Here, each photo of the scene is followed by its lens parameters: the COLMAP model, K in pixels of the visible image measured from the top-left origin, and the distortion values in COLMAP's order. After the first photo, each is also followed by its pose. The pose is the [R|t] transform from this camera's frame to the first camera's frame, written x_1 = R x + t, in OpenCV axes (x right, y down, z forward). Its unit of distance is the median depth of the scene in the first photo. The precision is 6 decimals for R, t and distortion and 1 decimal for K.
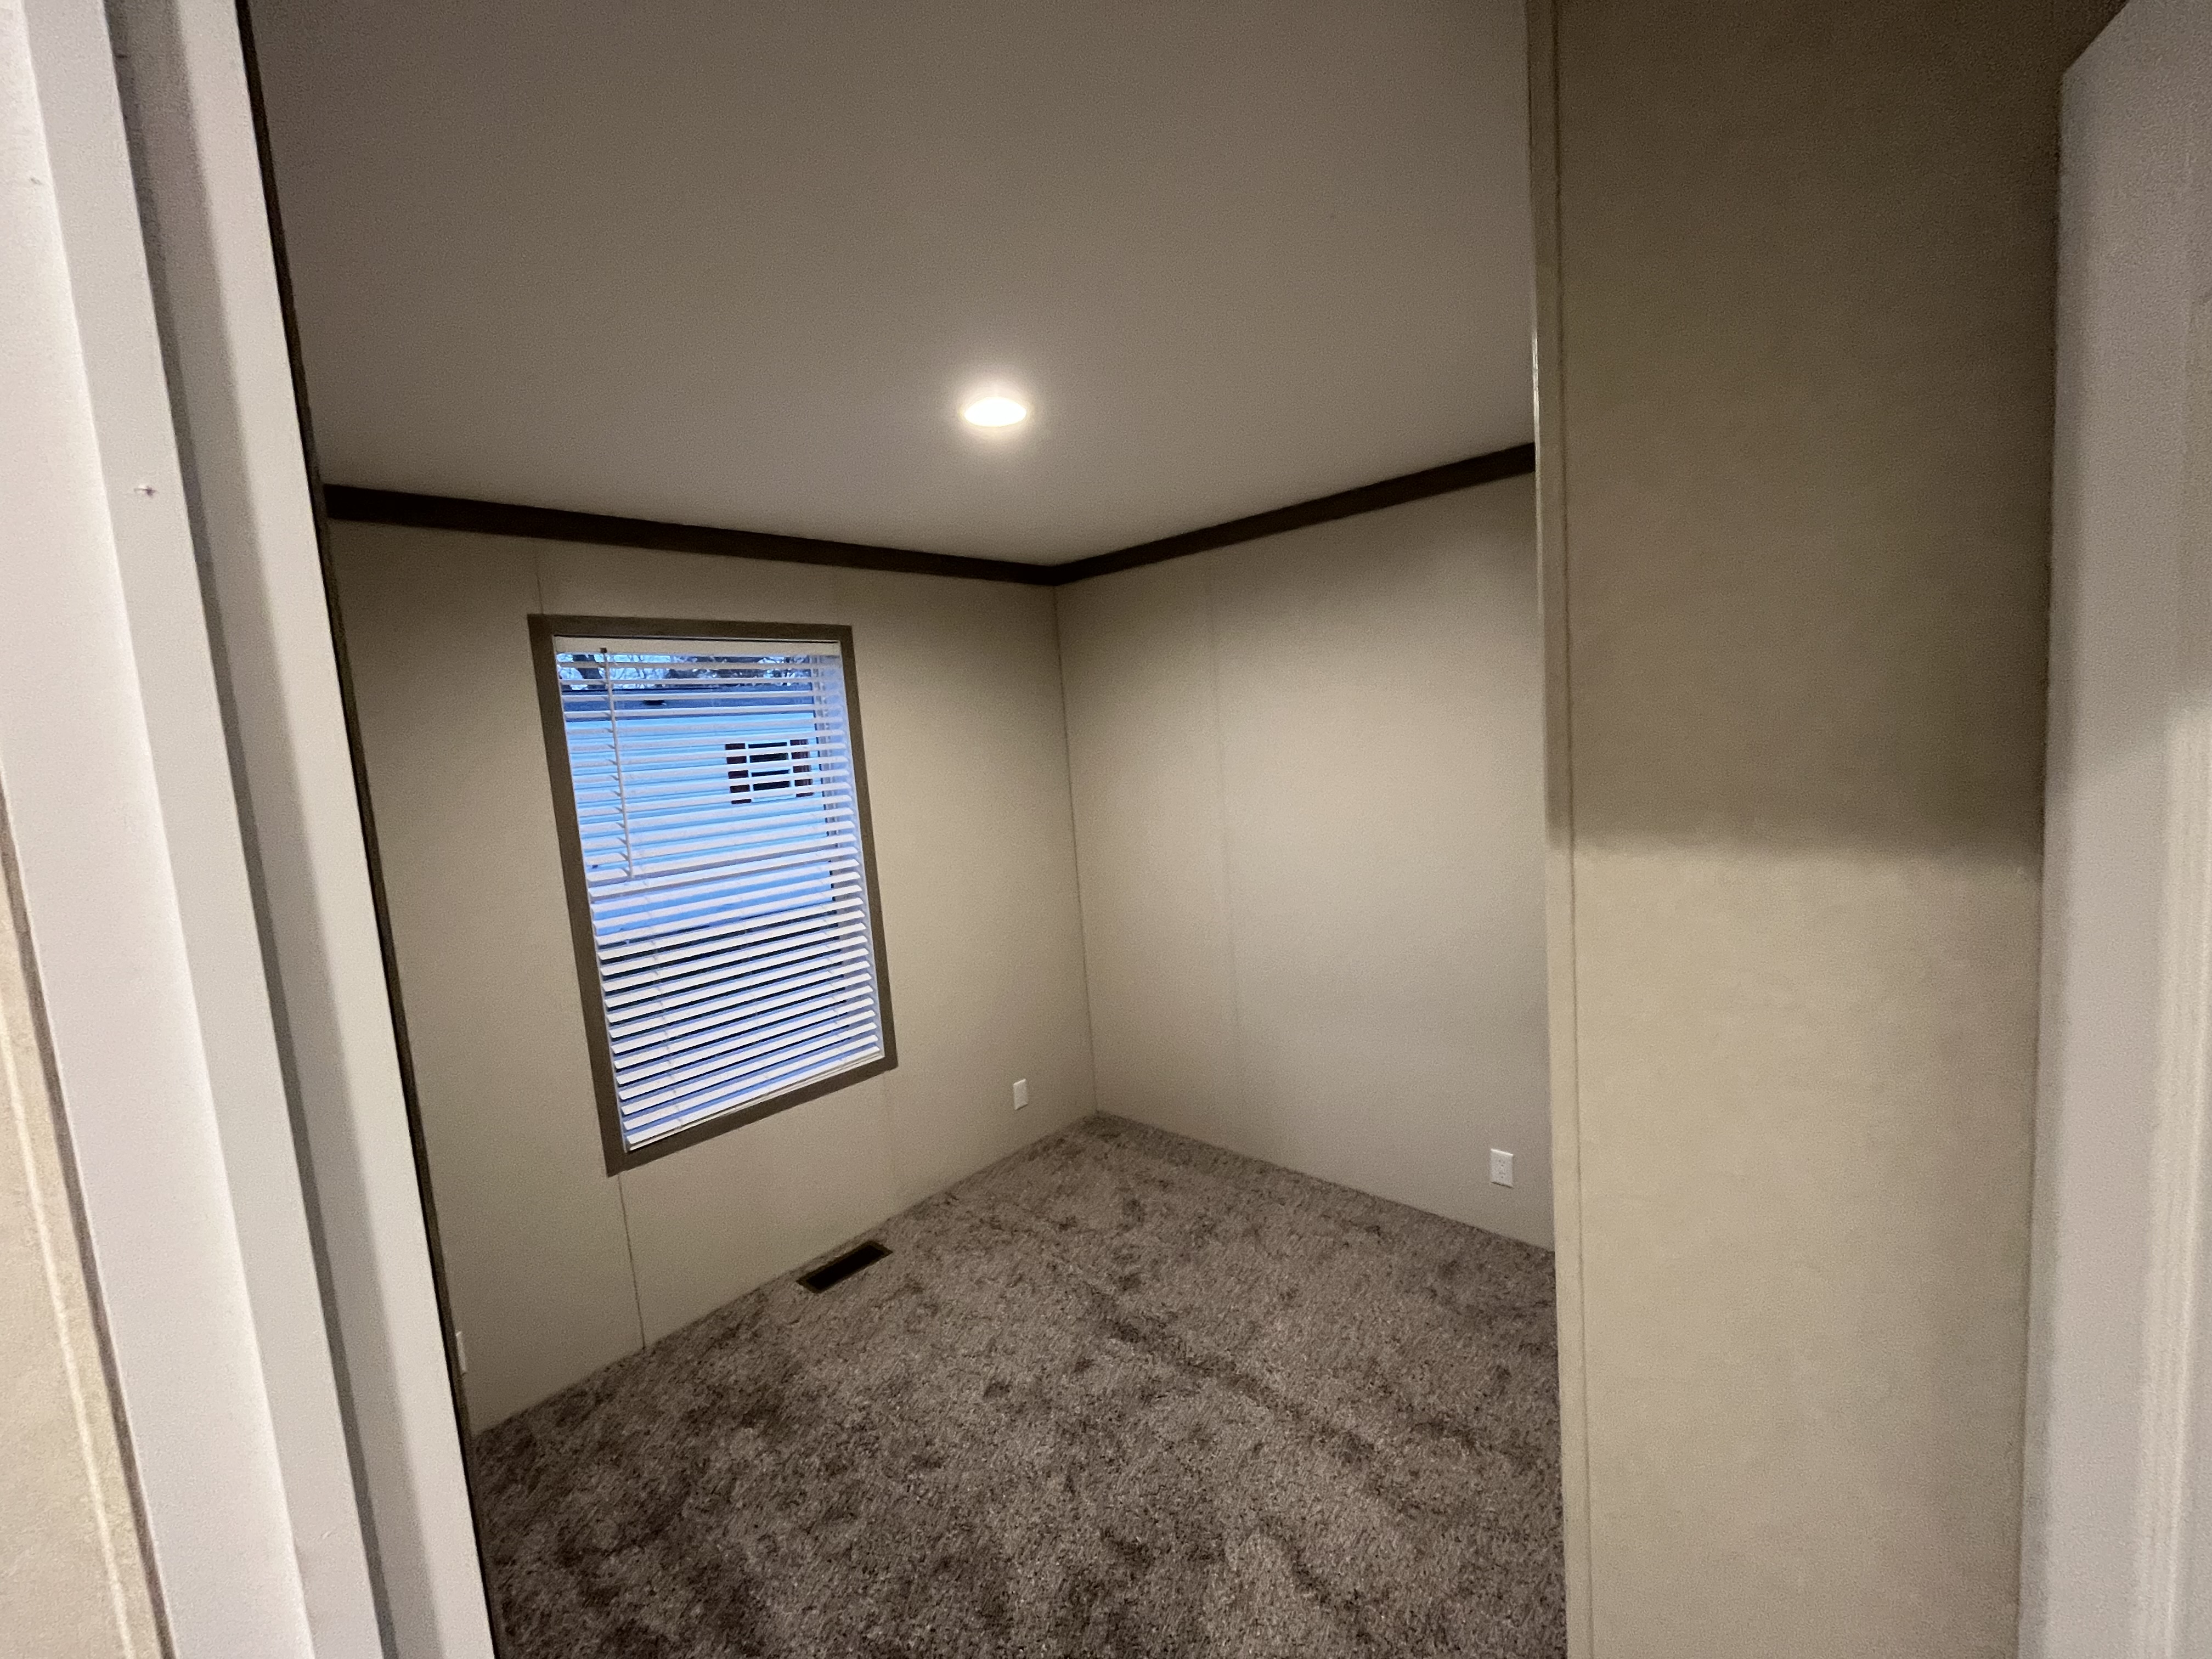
lens RADIAL K [[899.6, 0, 1106.6], [0, 899.6, 821.3], [0, 0, 1]] dist [-0.003375, 0.000068]
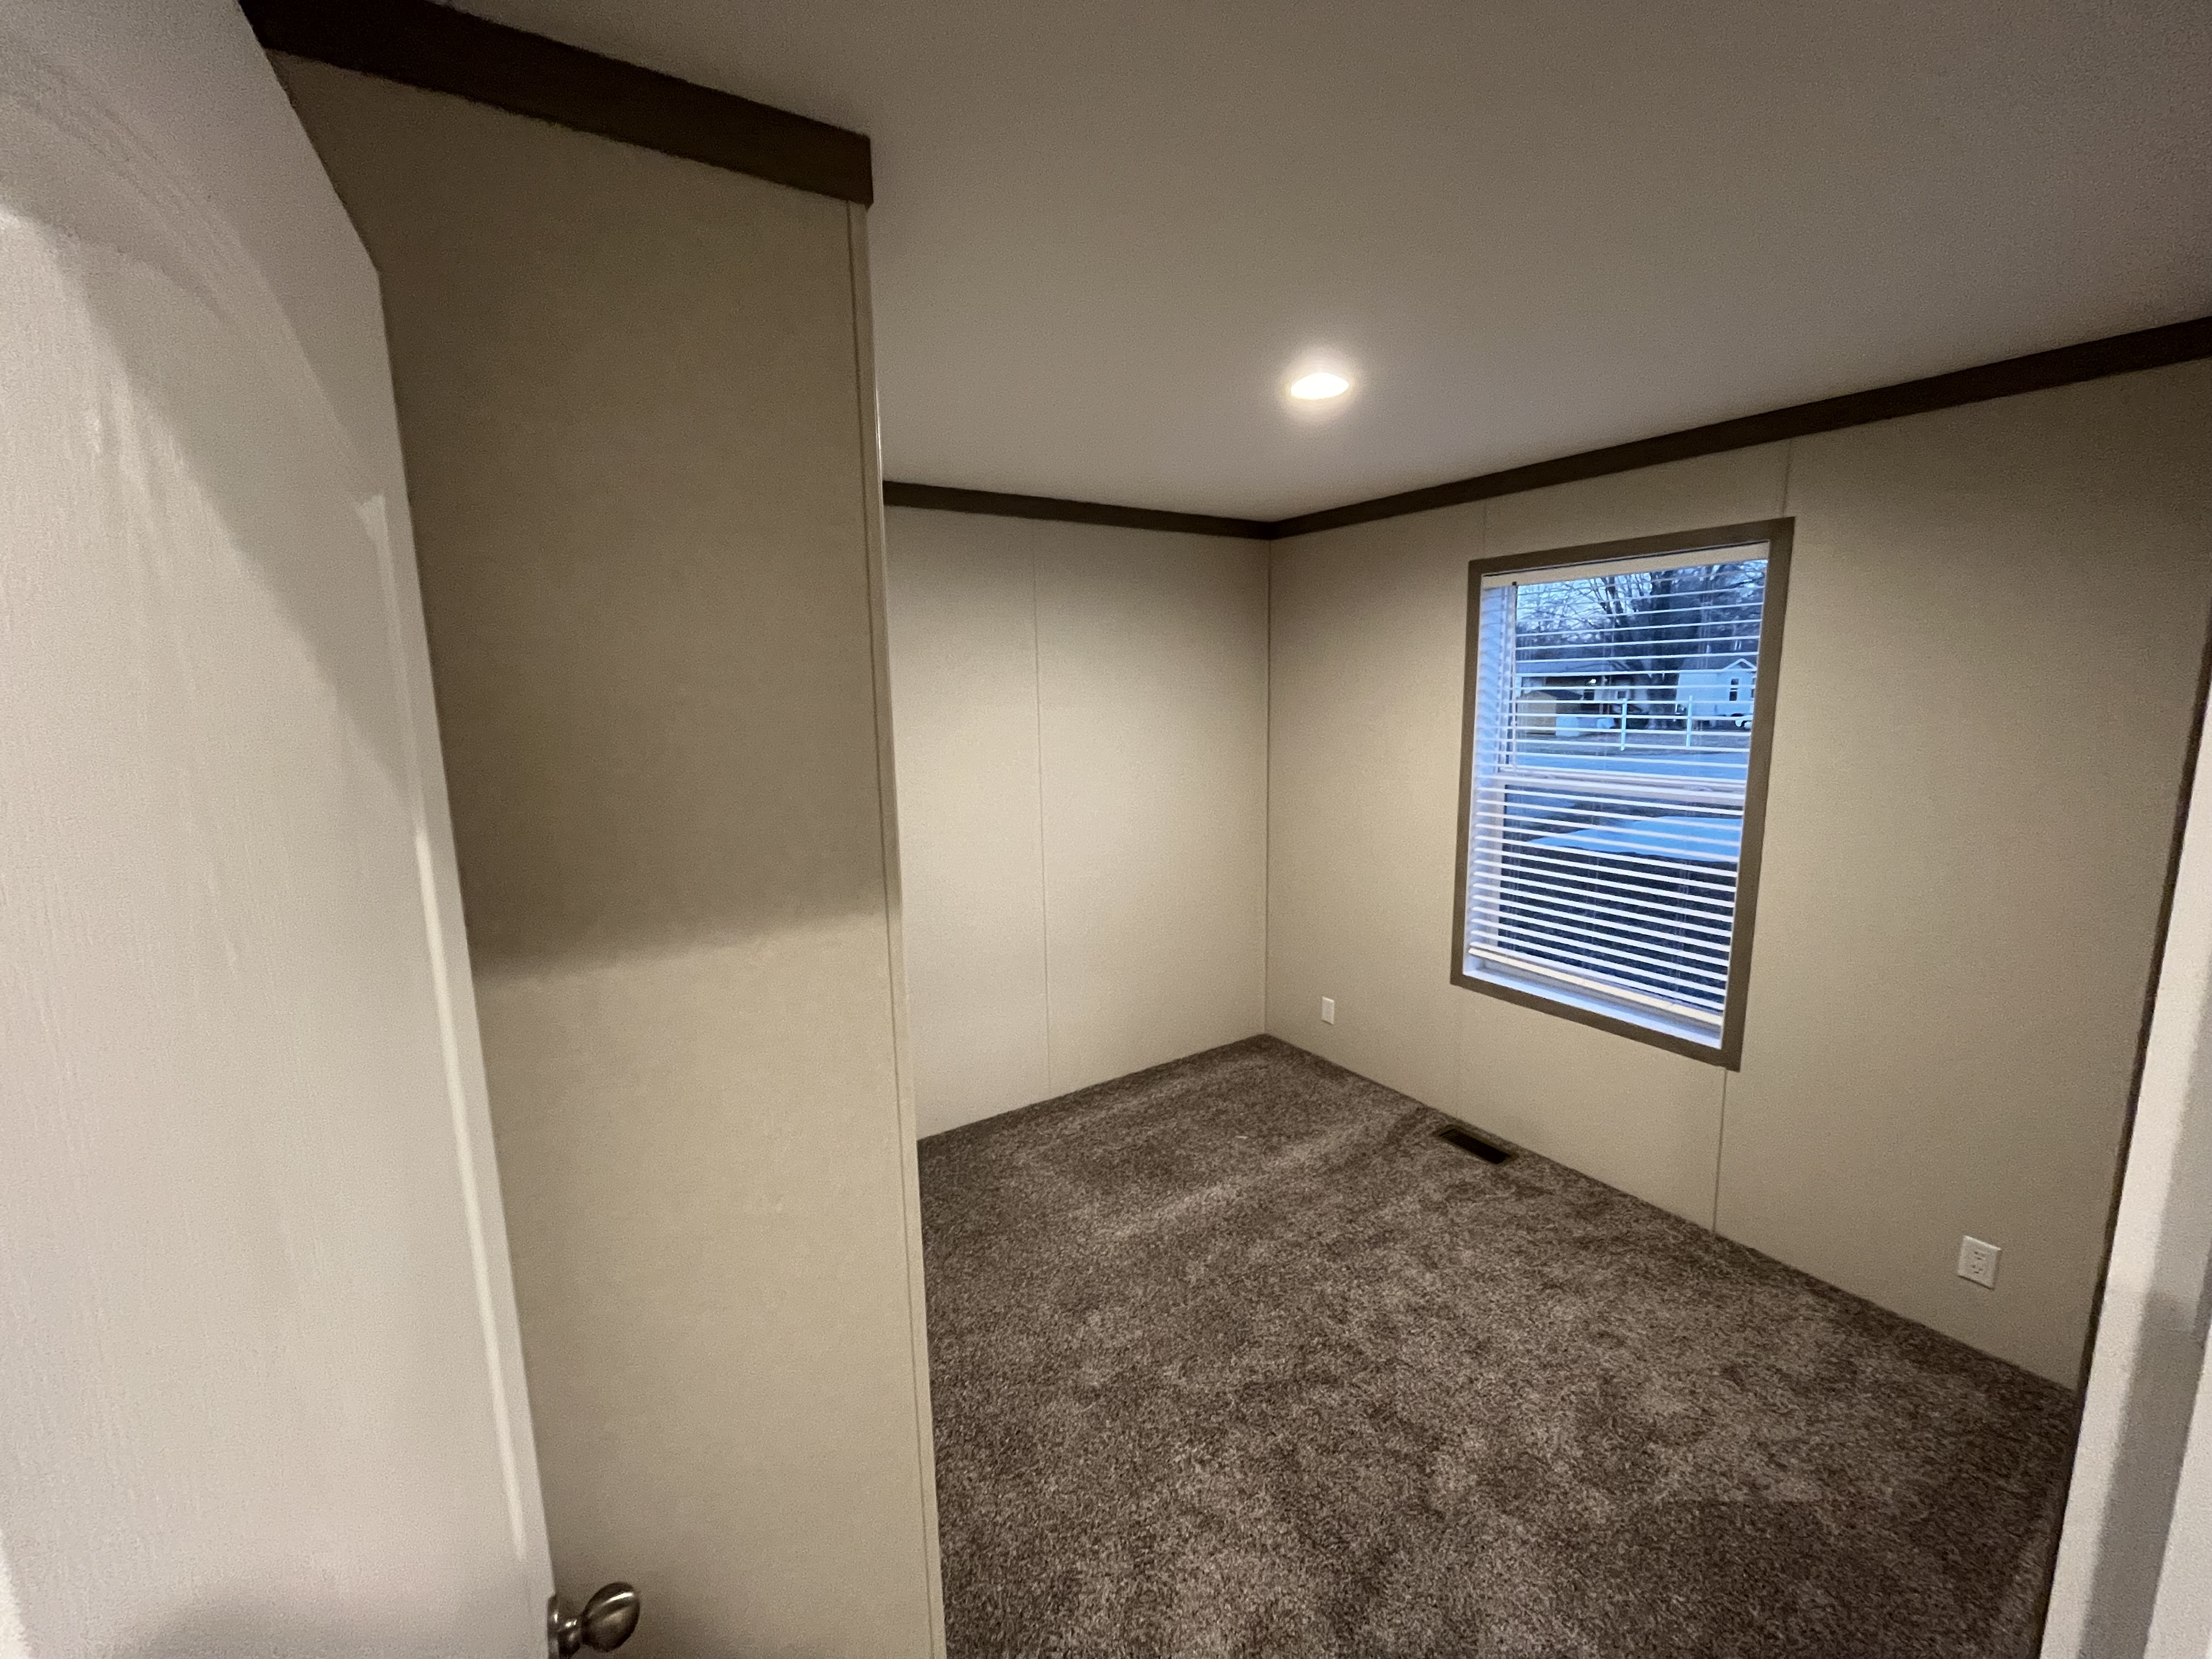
lens RADIAL K [[899.6, 0, 1110.0], [0, 899.6, 822.0], [0, 0, 1]] dist [-0.003375, 0.000068]
pose [[-0.218500, 0.243243, -0.945035, 0.740953], [-0.050544, 0.964314, 0.259892, -0.157470], [0.974527, 0.104552, -0.198408, 0.703859]]
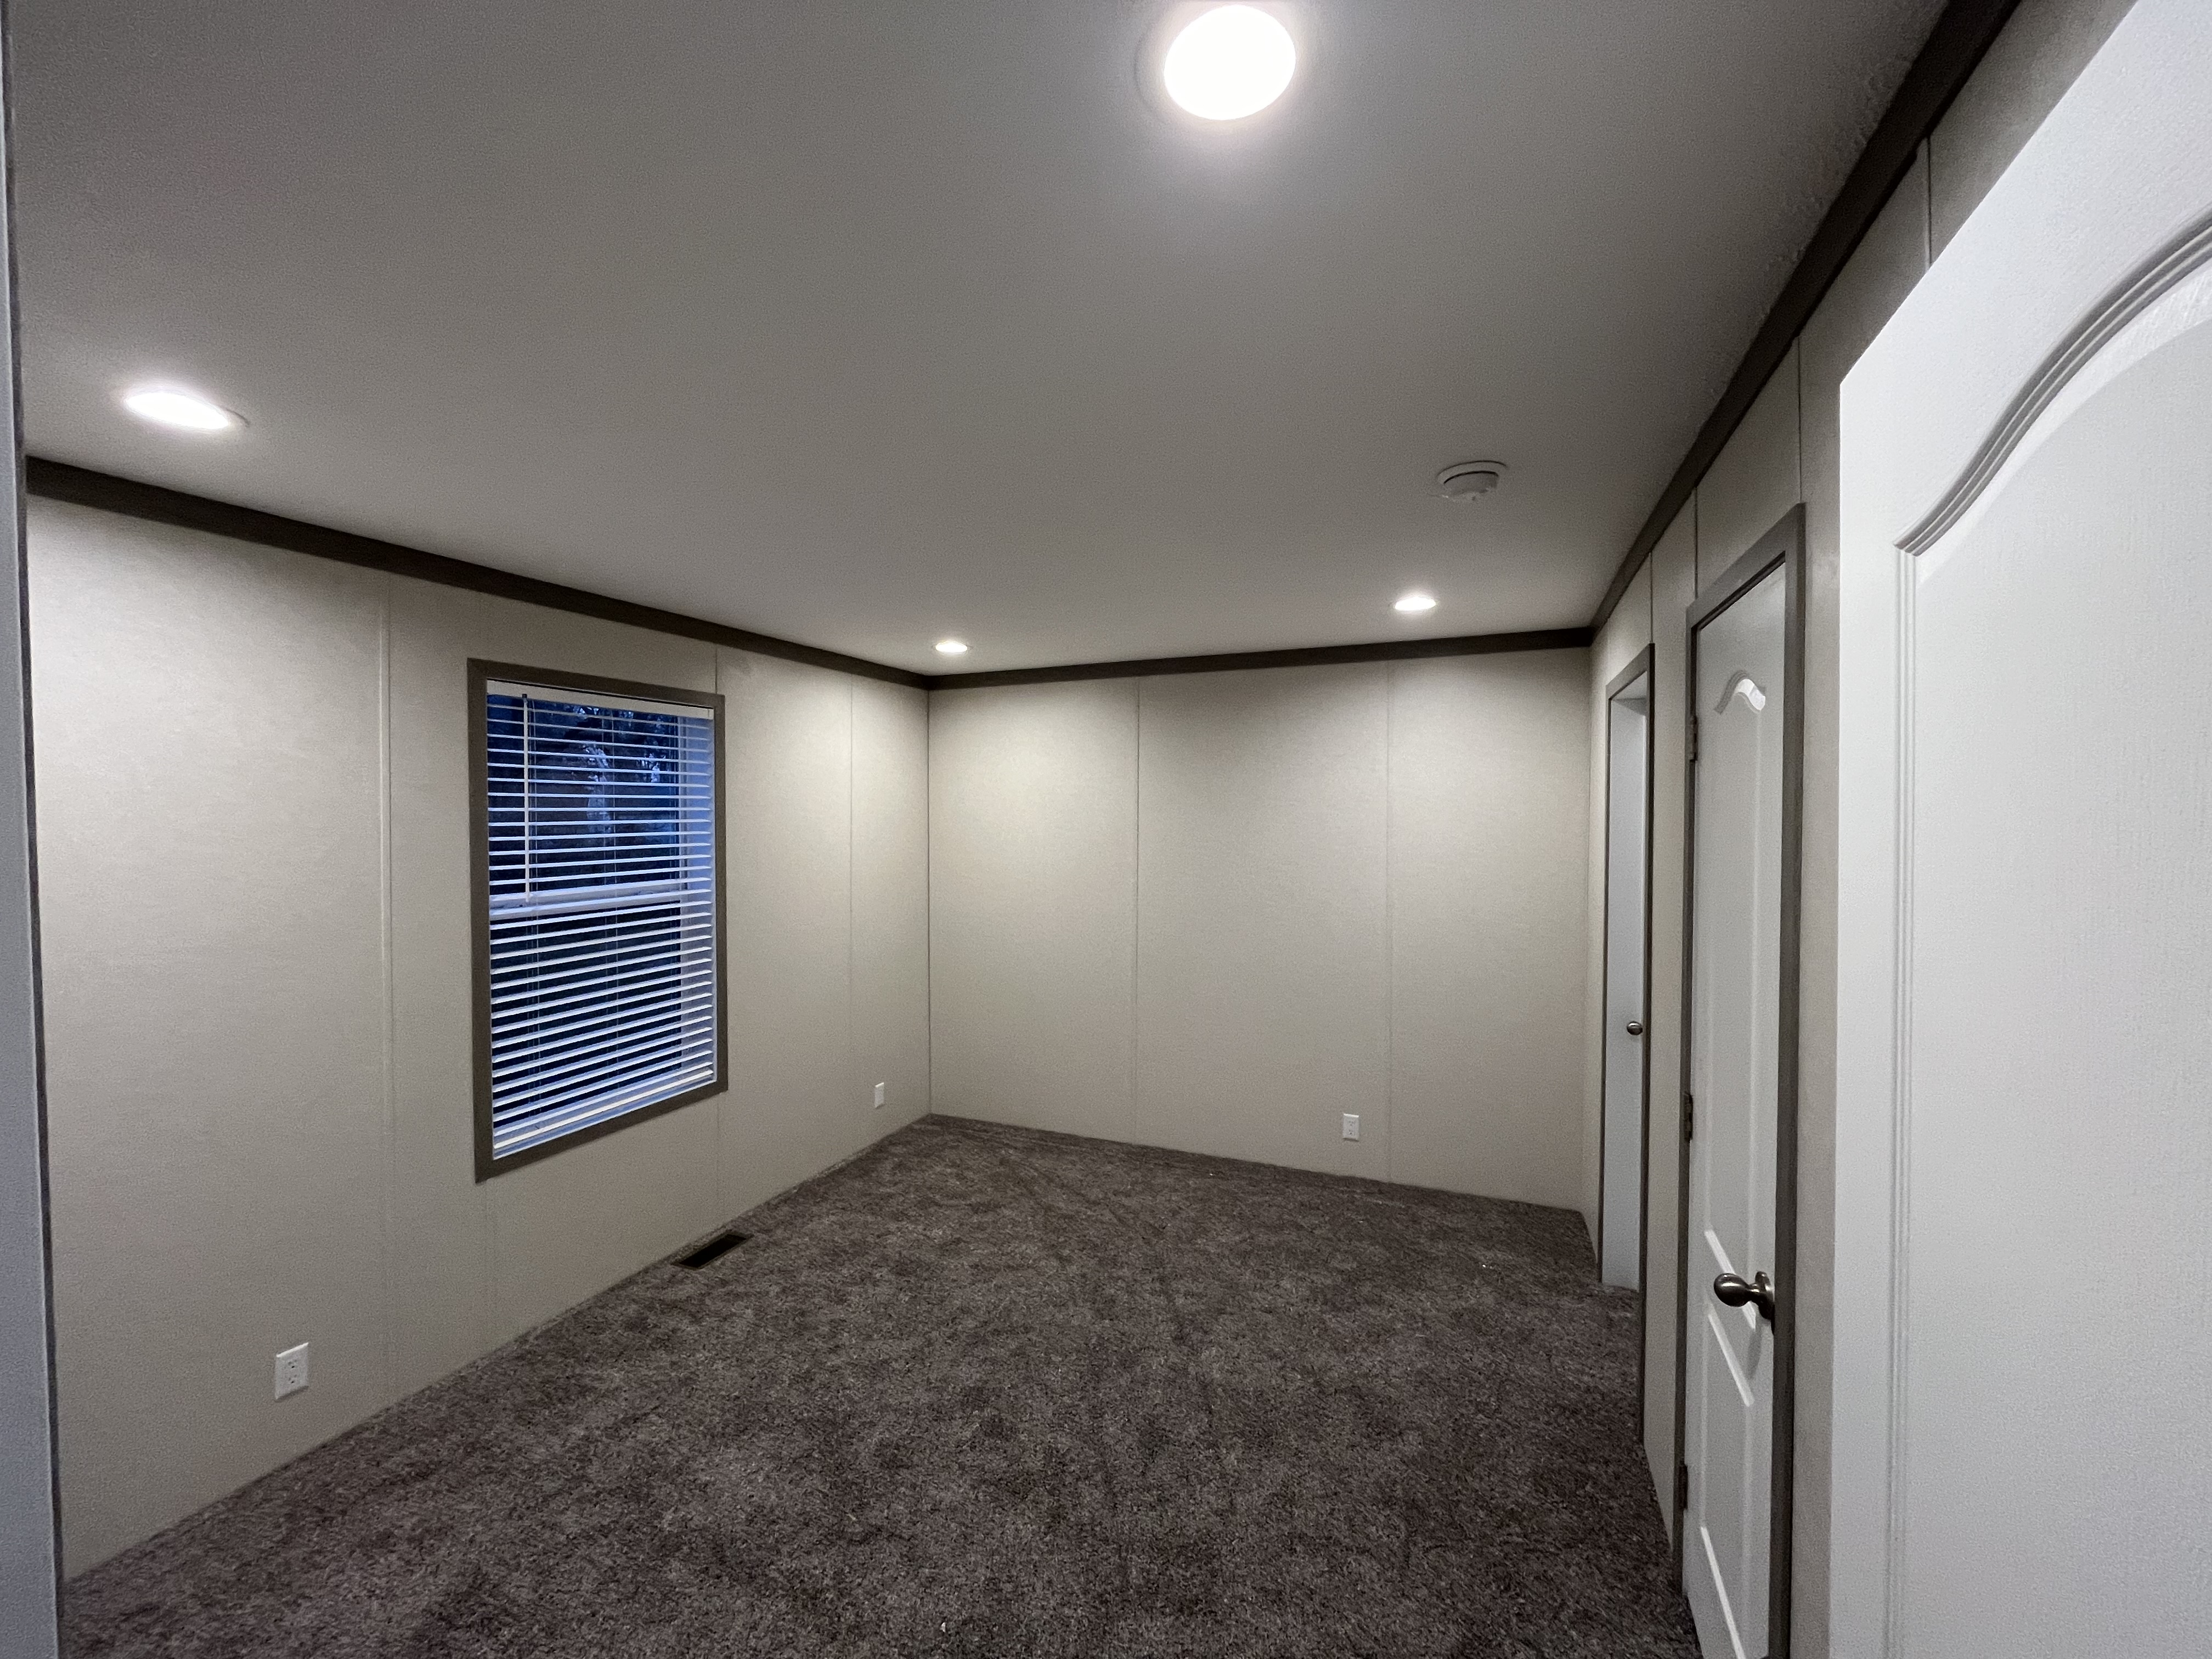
lens RADIAL K [[899.6, 0, 1110.6], [0, 899.6, 834.1], [0, 0, 1]] dist [-0.003375, 0.000068]
pose [[0.929723, 0.076962, 0.360127, -0.263357], [-0.046734, 0.994669, -0.091917, 0.047219], [-0.365281, 0.068627, 0.928364, -0.270404]]
